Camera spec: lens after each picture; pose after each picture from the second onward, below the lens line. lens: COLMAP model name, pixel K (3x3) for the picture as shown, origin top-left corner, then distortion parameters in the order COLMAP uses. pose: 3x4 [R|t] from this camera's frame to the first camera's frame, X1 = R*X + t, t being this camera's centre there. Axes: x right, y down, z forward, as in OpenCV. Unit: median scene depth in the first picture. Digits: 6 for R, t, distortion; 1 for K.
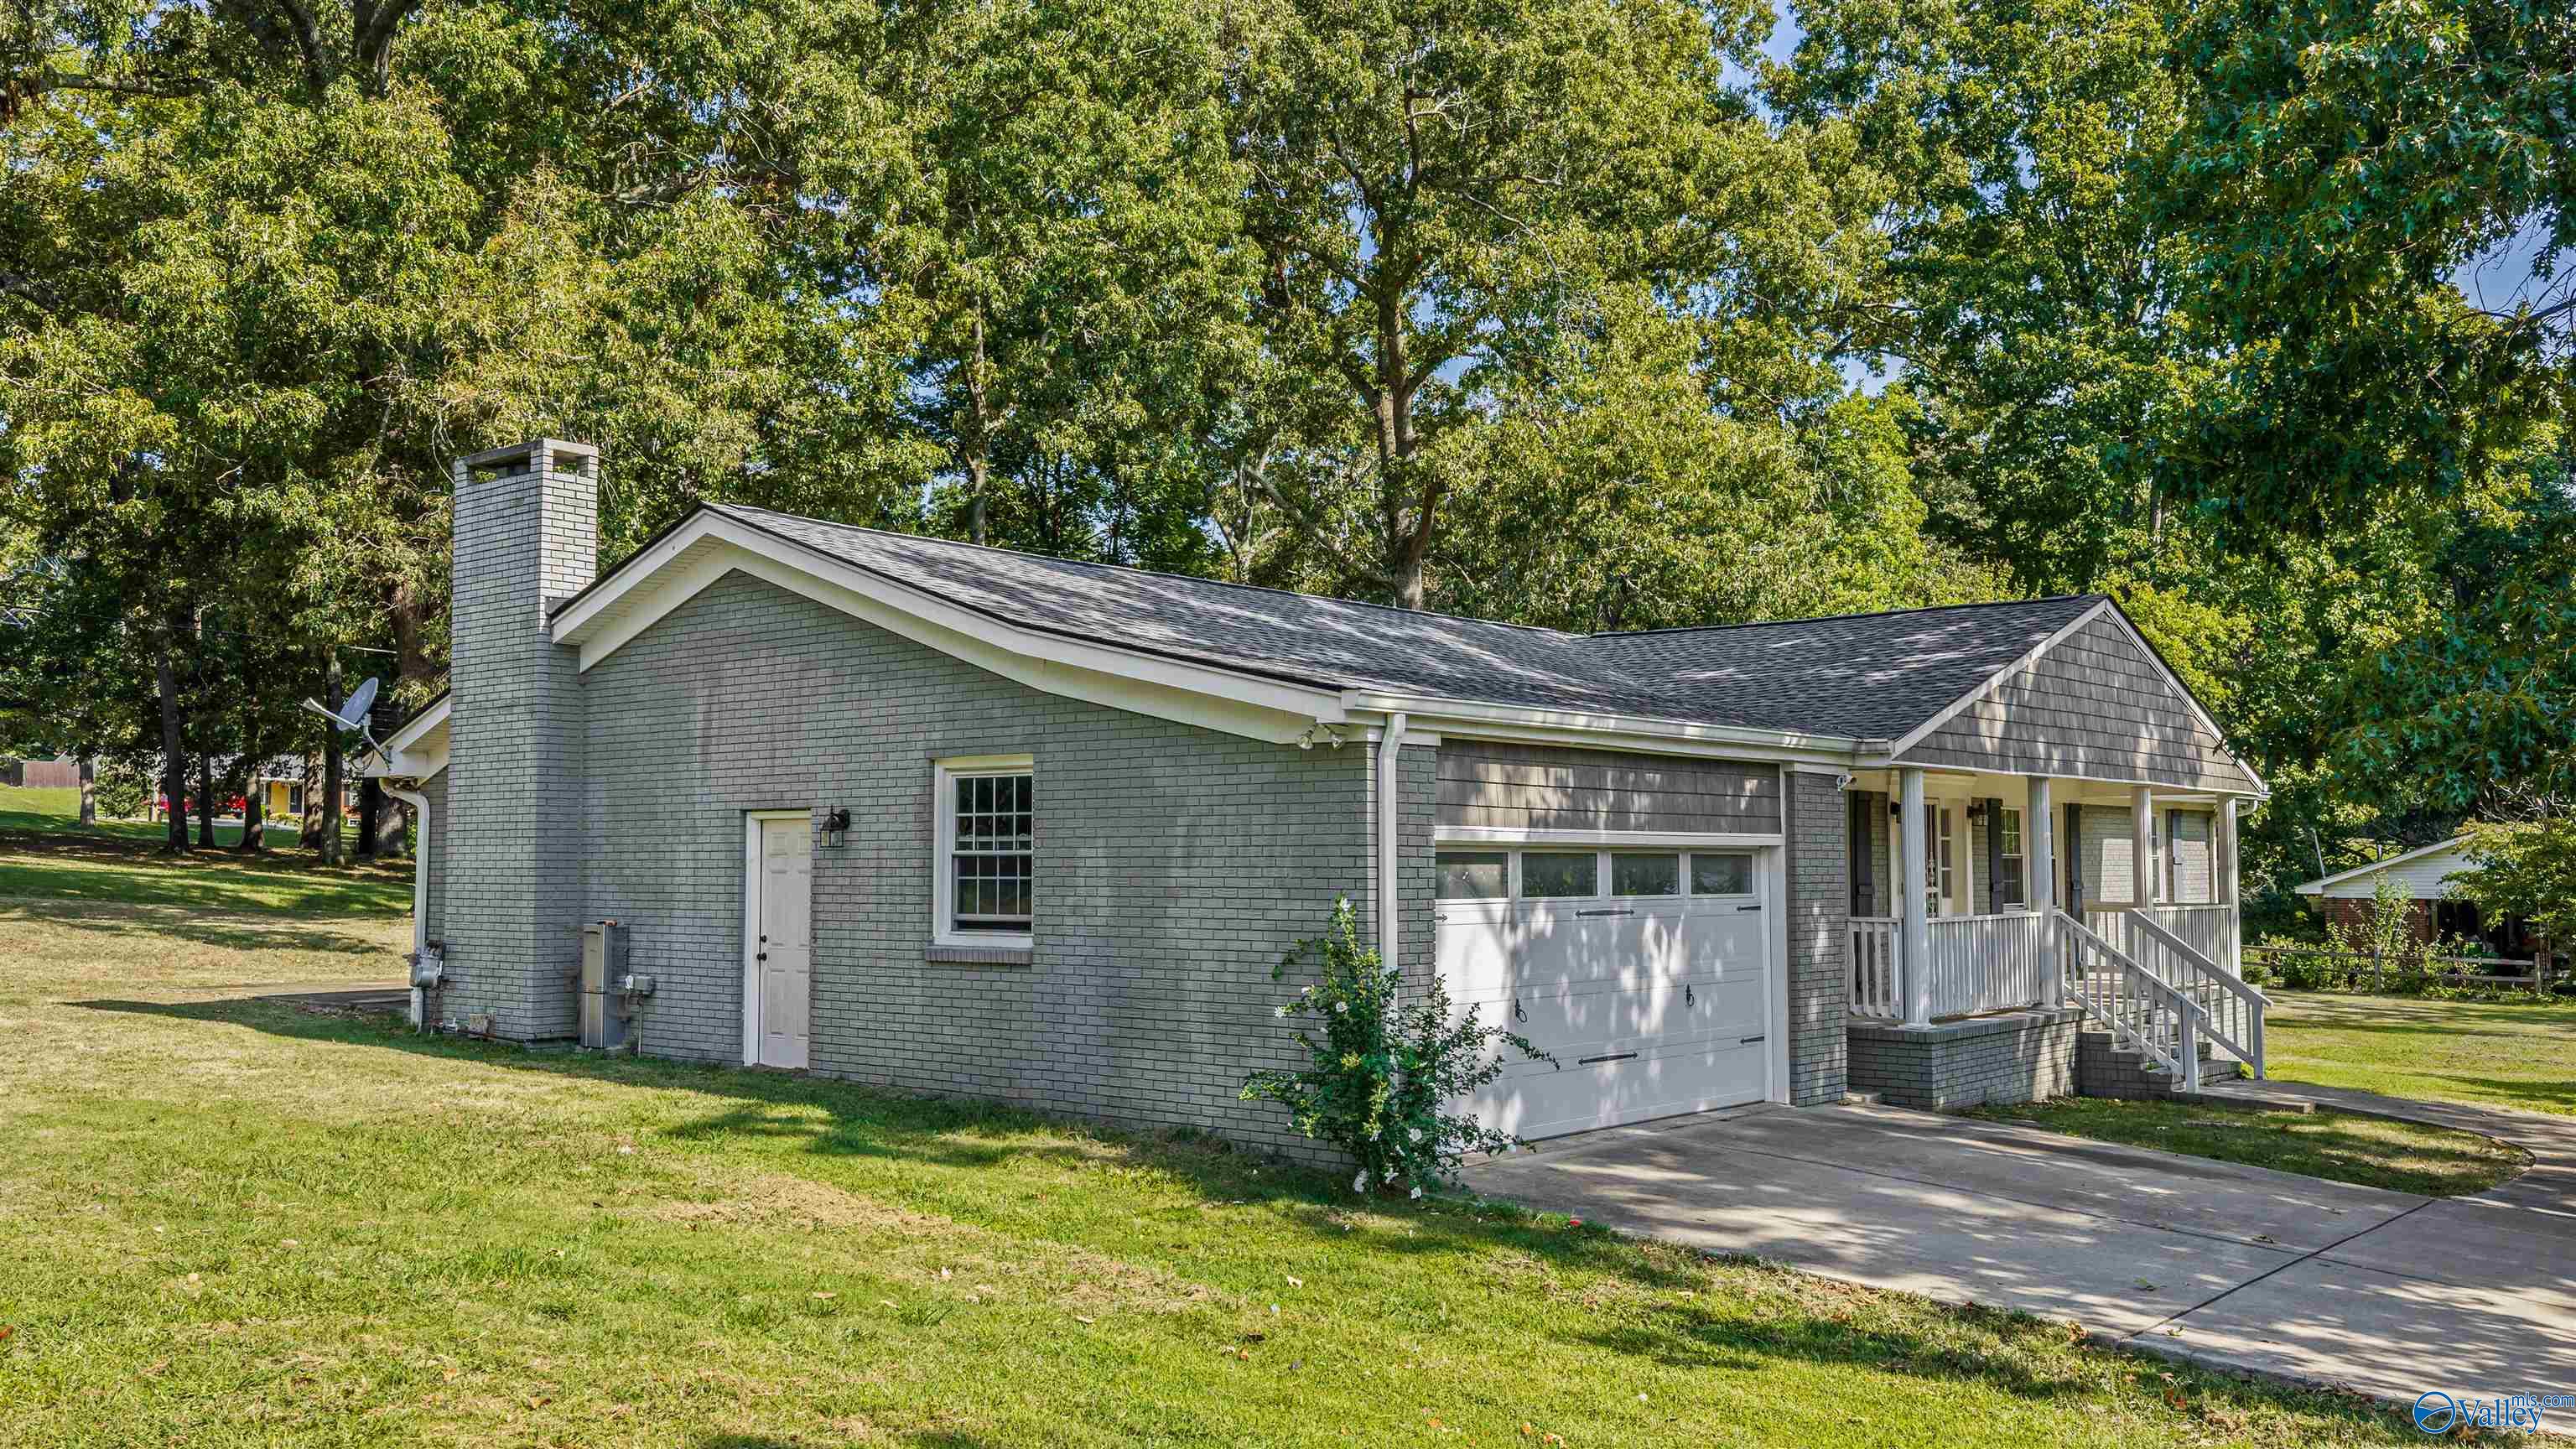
lens RADIAL K [[2131.6, 0, 1292.8], [0, 2131.6, 718.8], [0, 0, 1]] dist [0.008773, -0.000236]
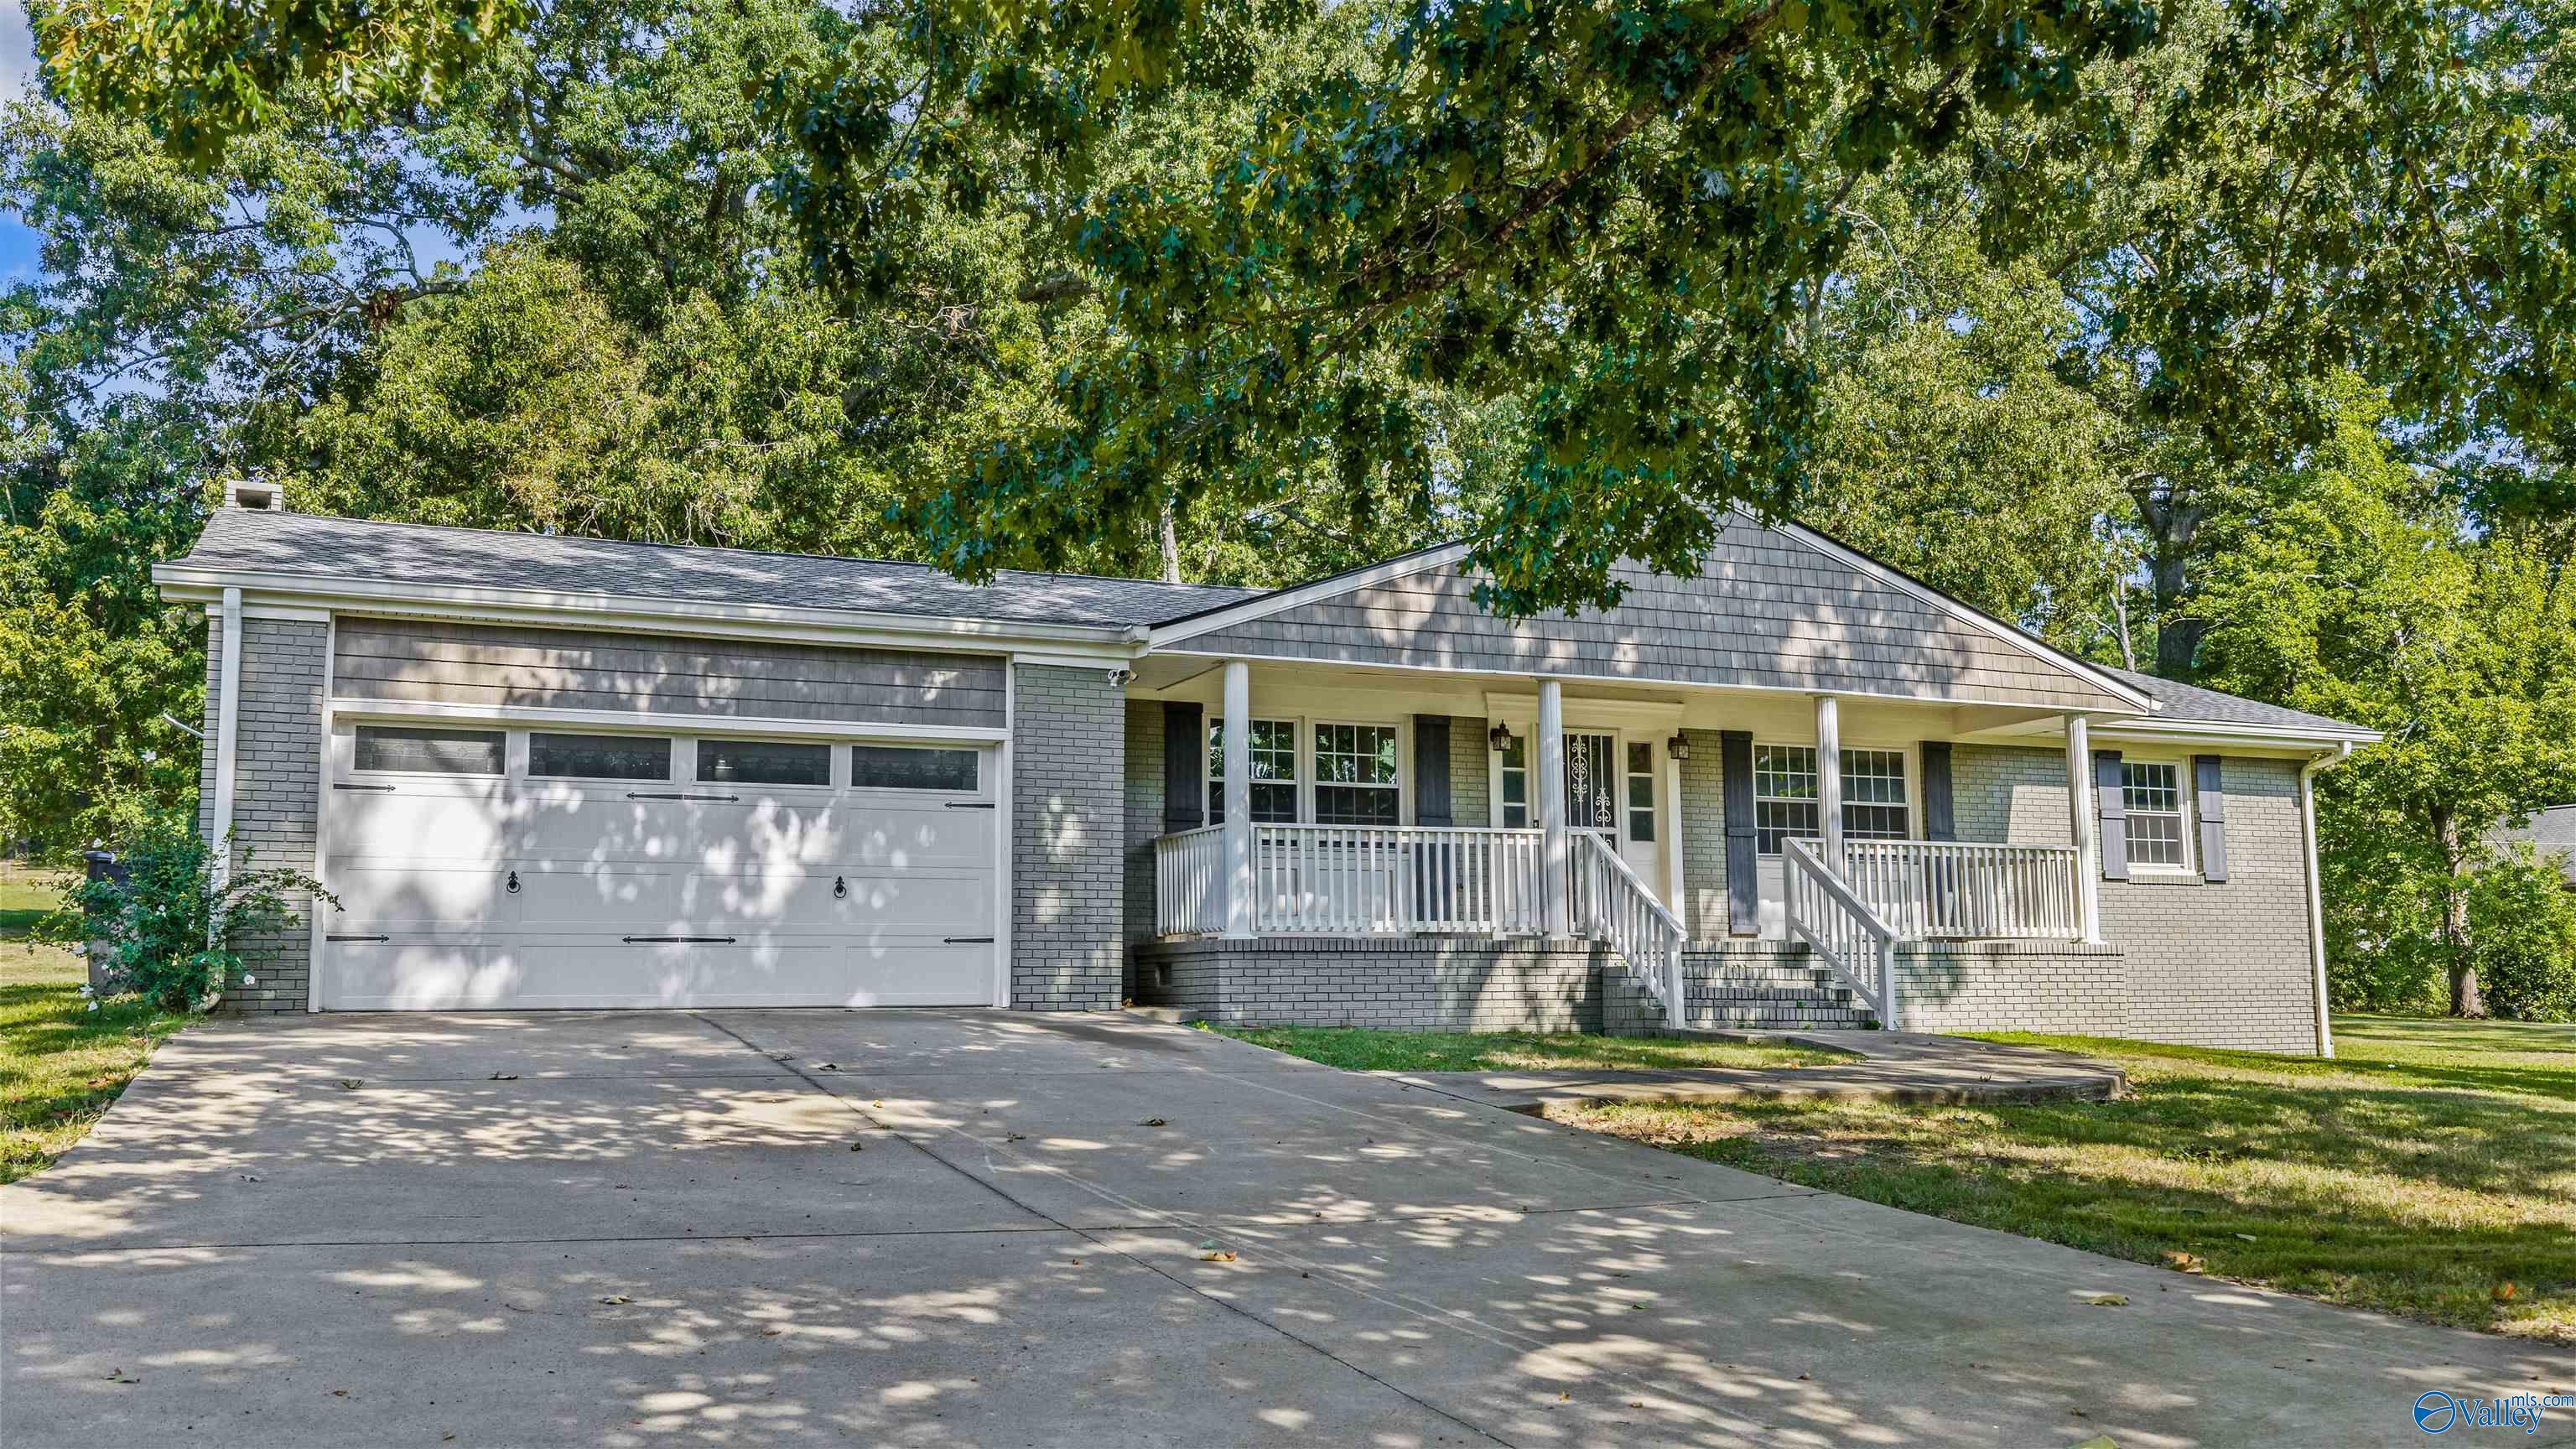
lens RADIAL K [[2120.2, 0, 1290.1], [0, 2120.2, 706.4], [0, 0, 1]] dist [-0.001594, 0.002407]
pose [[0.899598, -0.069425, -0.431166, 0.803420], [0.039219, 0.996137, -0.078567, 0.131770], [0.434955, 0.053769, 0.898845, 0.202594]]
